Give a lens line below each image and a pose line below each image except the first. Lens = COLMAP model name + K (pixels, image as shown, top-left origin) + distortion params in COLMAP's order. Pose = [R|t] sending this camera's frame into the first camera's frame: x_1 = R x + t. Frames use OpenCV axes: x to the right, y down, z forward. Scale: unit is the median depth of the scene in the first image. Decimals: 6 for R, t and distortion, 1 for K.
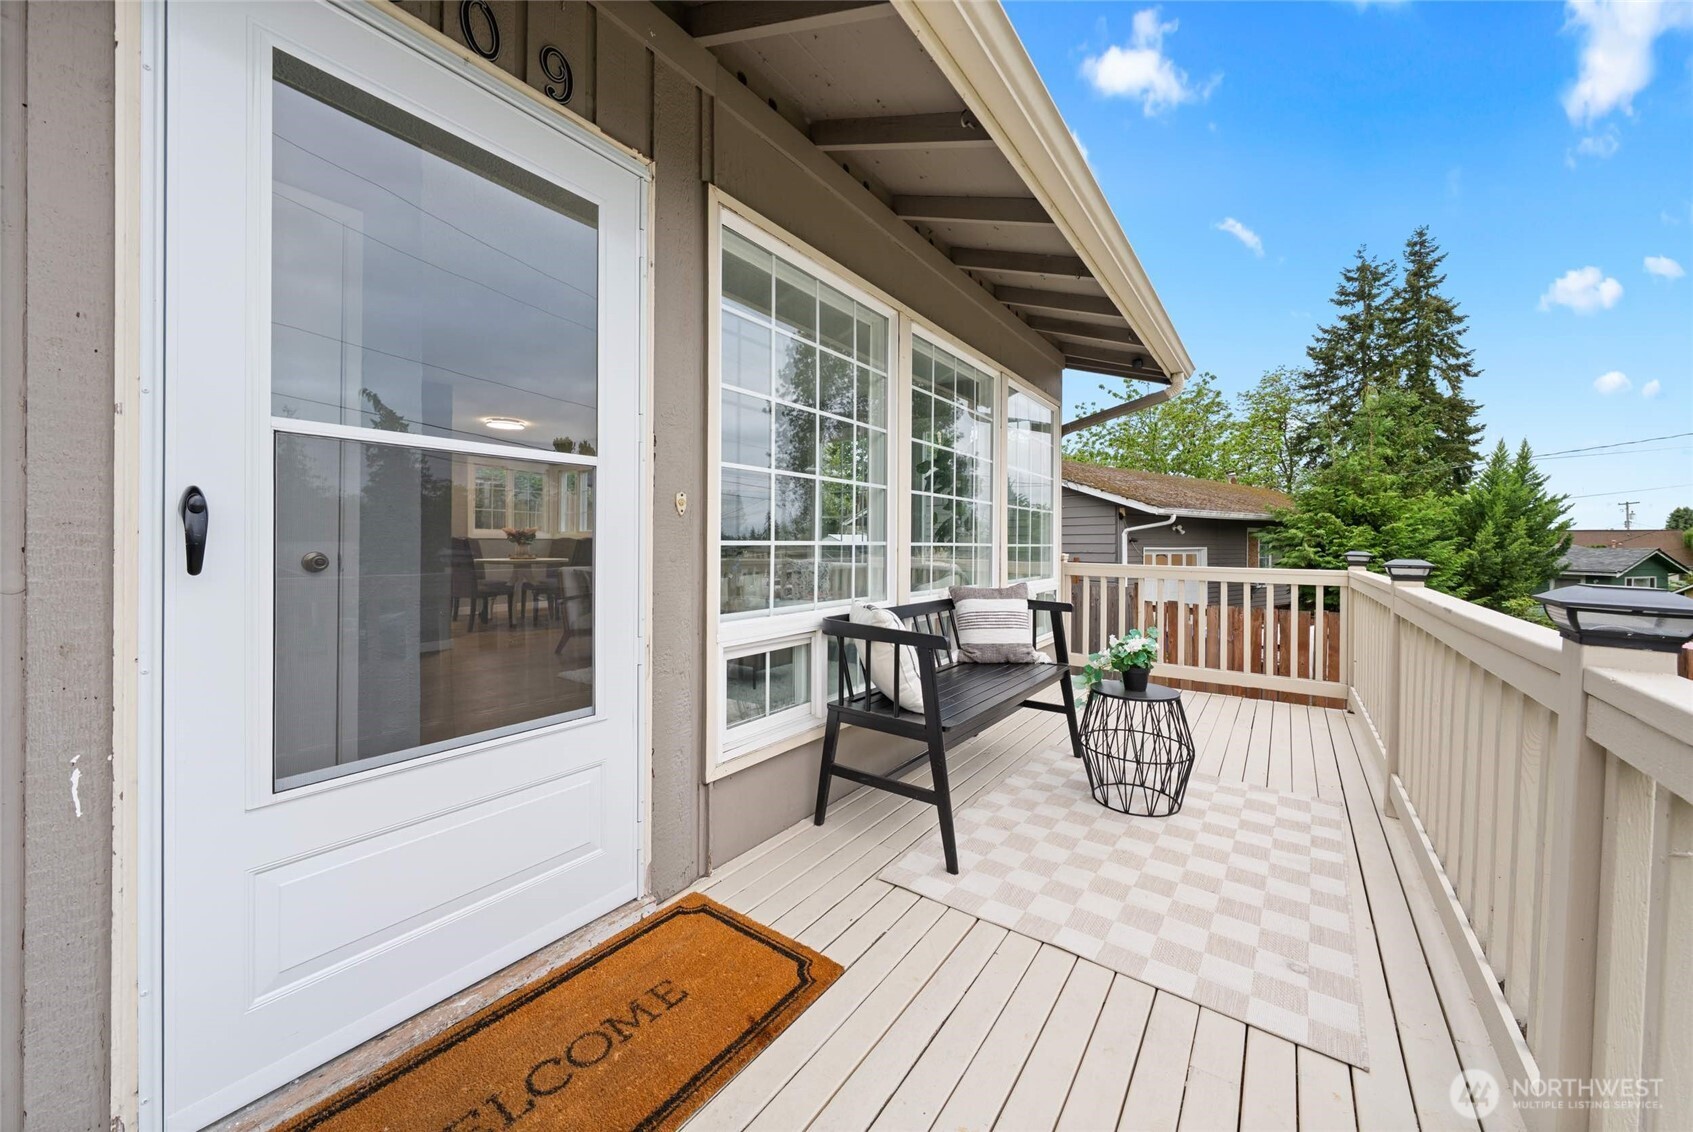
lens RADIAL K [[631.9, 0, 856.5], [0, 631.9, 542.6], [0, 0, 1]] dist [-0.007435, -0.000063]
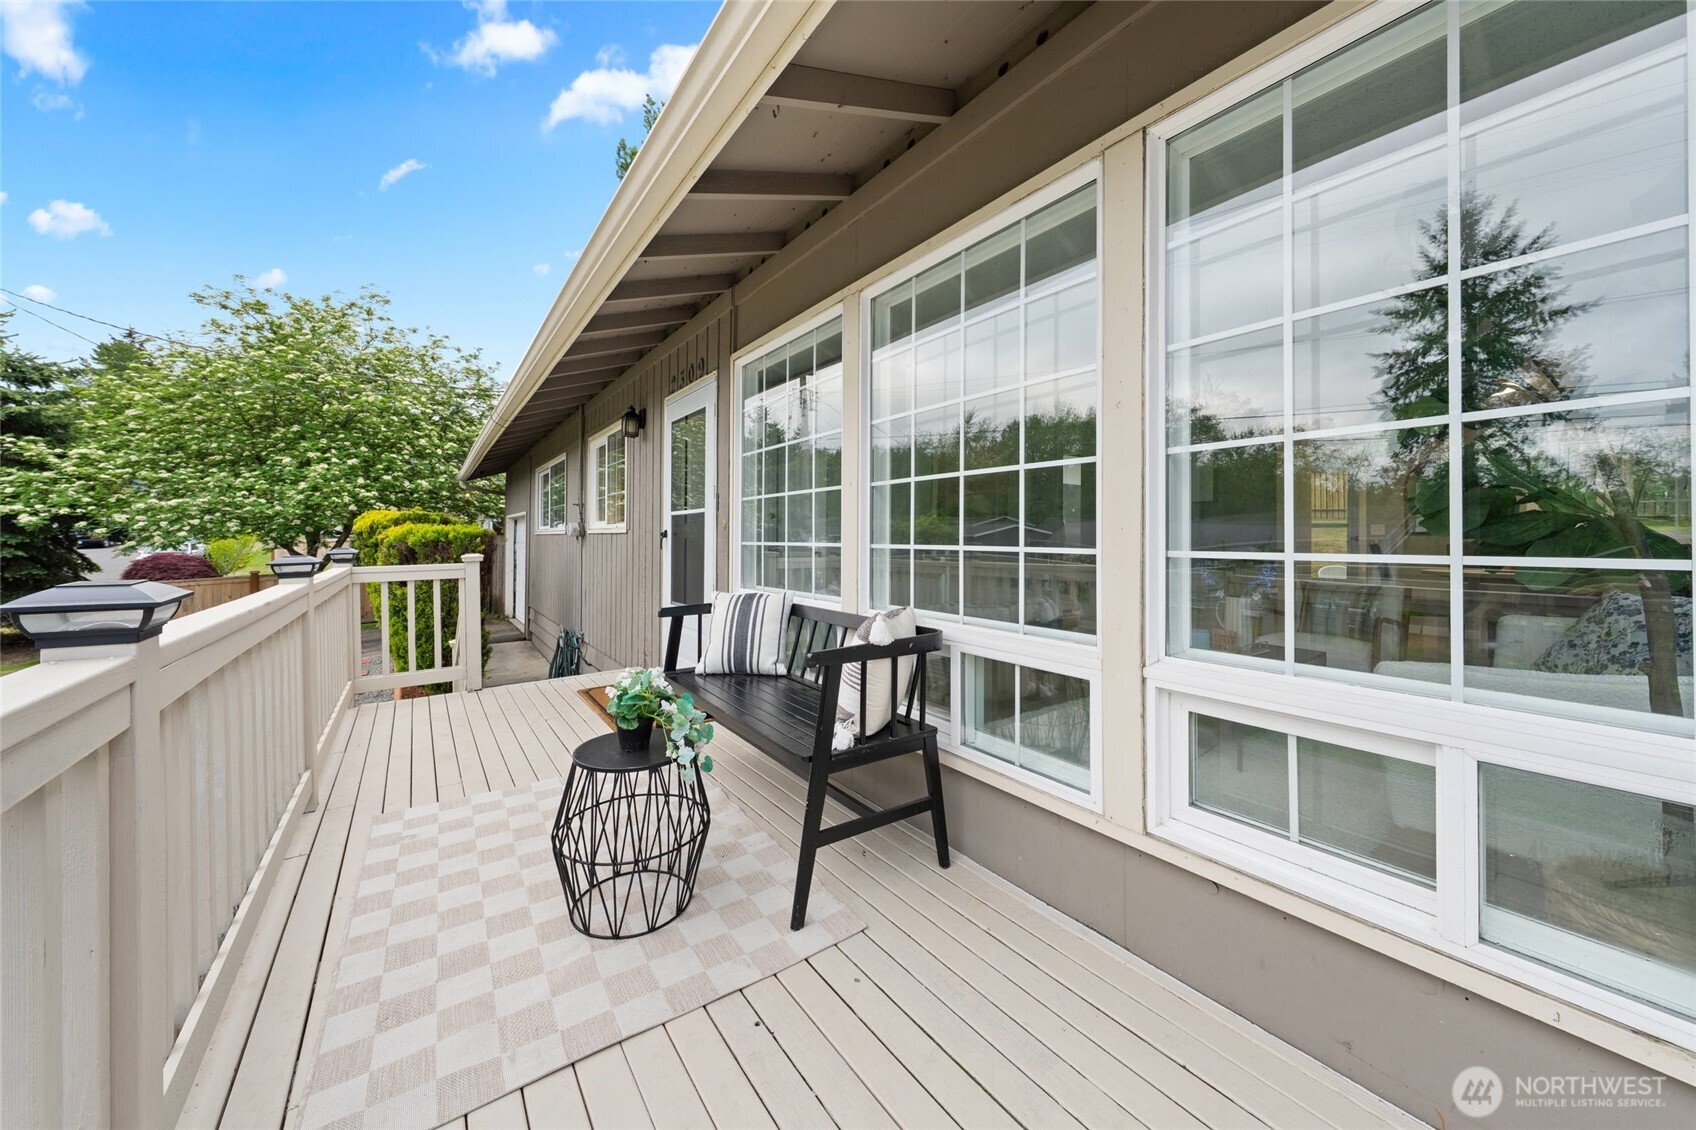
lens RADIAL K [[633.0, 0, 856.4], [0, 633.0, 542.6], [0, 0, 1]] dist [-0.007435, -0.000063]
pose [[-0.352312, -0.017221, -0.935724, 1.150461], [-0.017552, 0.999776, -0.011791, 0.009822], [0.935718, 0.012269, -0.352535, 1.662295]]
